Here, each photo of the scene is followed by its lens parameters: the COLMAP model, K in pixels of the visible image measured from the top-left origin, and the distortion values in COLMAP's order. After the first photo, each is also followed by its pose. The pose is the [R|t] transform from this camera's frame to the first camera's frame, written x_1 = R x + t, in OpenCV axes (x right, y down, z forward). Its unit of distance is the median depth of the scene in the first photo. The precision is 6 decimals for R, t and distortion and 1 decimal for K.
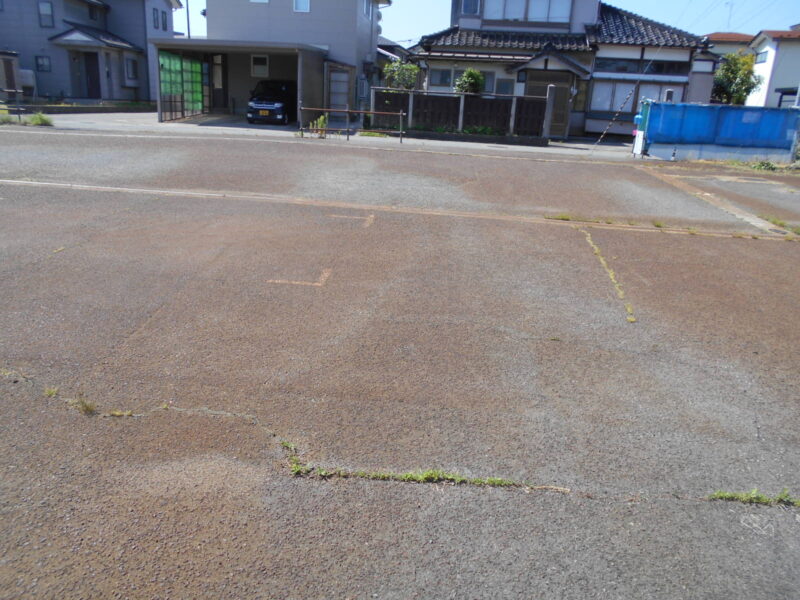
lens RADIAL K [[599.7, 0, 400.0], [0, 599.7, 300.0], [0, 0, 1]] dist [0.046297, 0.005365]
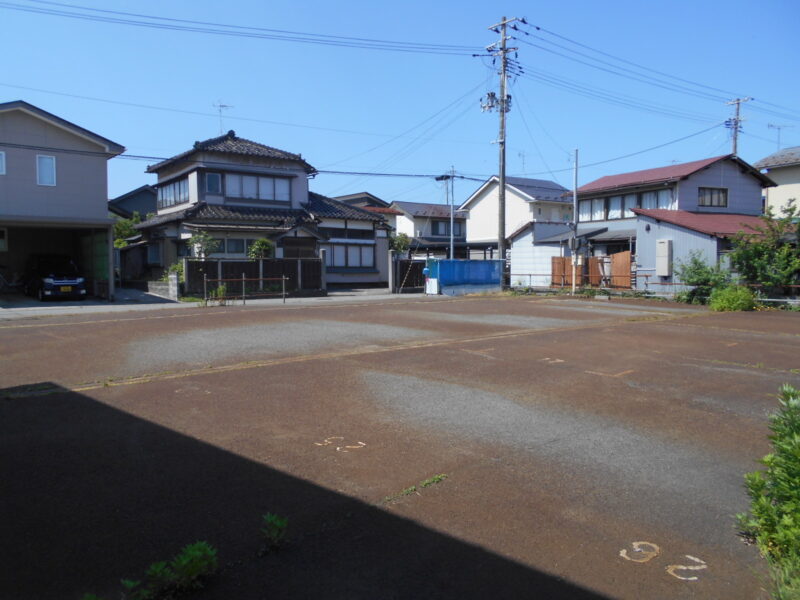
lens RADIAL K [[599.7, 0, 400.0], [0, 599.7, 300.0], [0, 0, 1]] dist [0.046297, 0.005365]
pose [[0.744095, -0.094243, 0.661393, -0.419106], [0.250054, 0.957327, -0.144910, -0.031088], [-0.619513, 0.273211, 0.735908, 0.012527]]
